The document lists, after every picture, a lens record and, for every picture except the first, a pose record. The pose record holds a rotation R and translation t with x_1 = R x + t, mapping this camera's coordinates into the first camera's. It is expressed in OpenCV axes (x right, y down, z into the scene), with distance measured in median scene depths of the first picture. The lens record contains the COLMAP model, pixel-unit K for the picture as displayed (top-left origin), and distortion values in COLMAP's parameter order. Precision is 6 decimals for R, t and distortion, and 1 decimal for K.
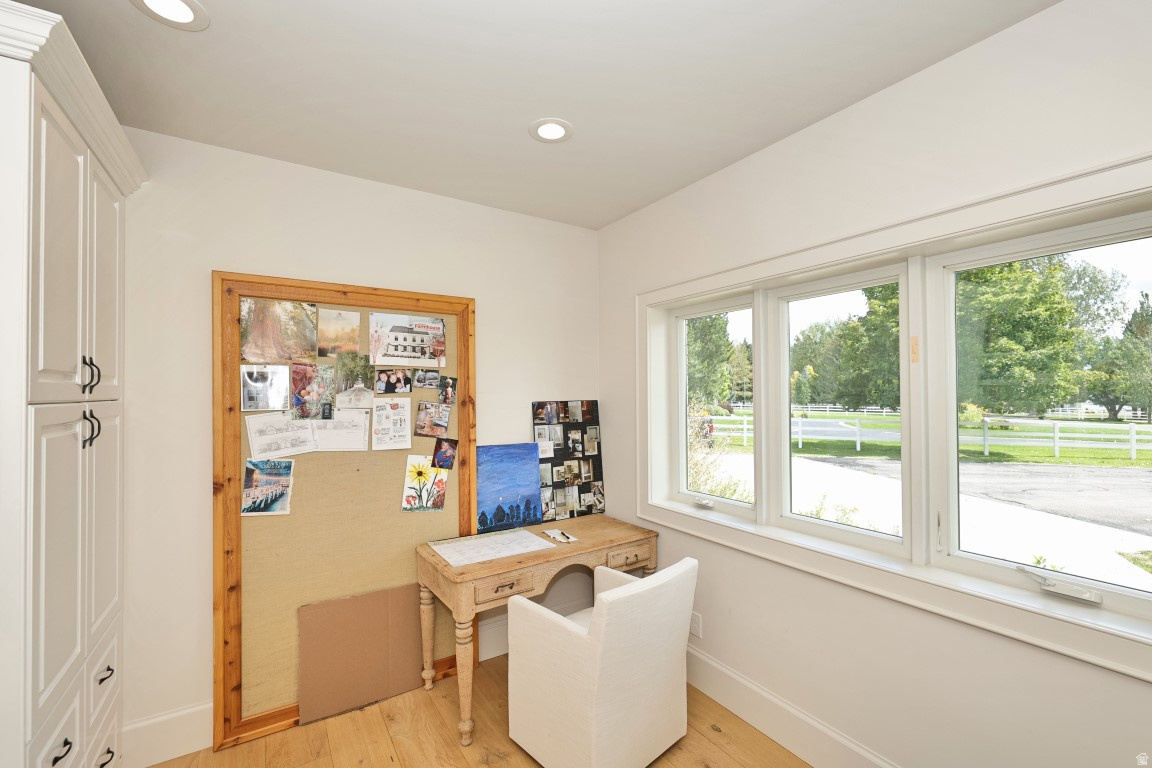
lens RADIAL K [[498.5, 0, 580.3], [0, 498.5, 388.5], [0, 0, 1]] dist [0.000500, -0.000048]
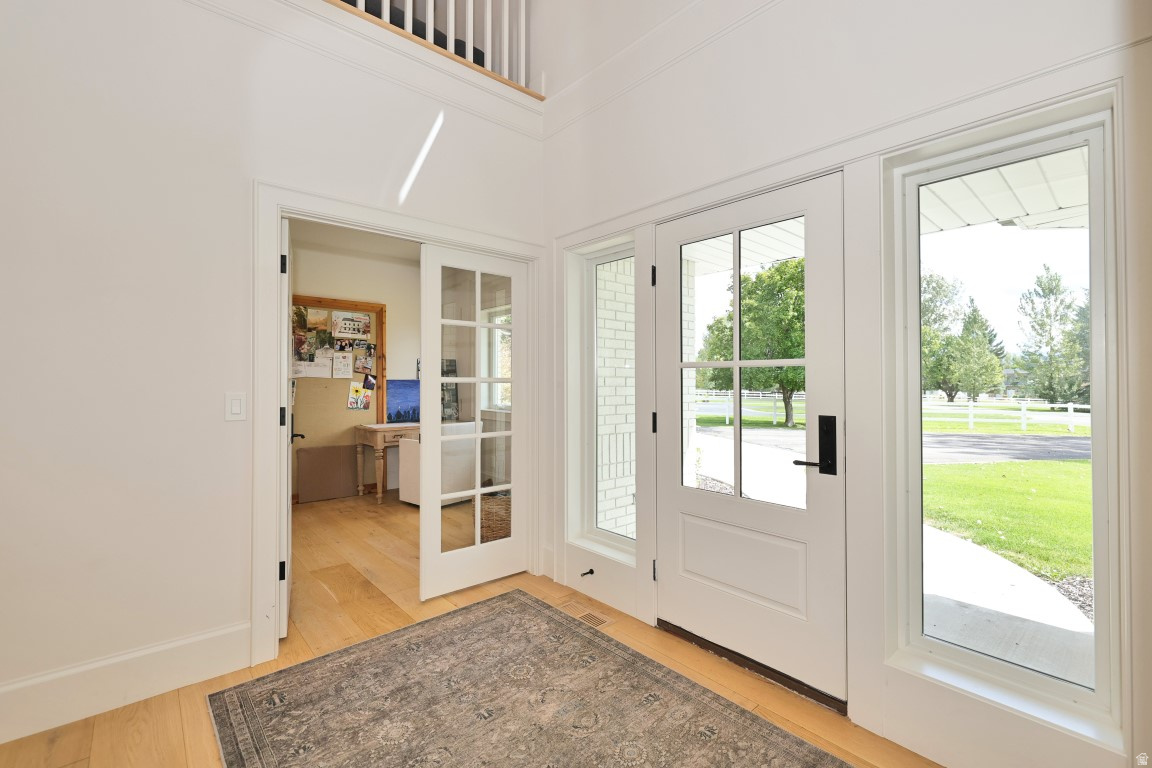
lens RADIAL K [[498.5, 0, 575.1], [0, 498.5, 383.1], [0, 0, 1]] dist [0.000500, -0.000048]
pose [[0.989807, 0.008994, 0.142133, 0.267141], [-0.011428, 0.999801, 0.016320, 0.095094], [-0.141958, -0.017778, 0.989713, -1.126850]]
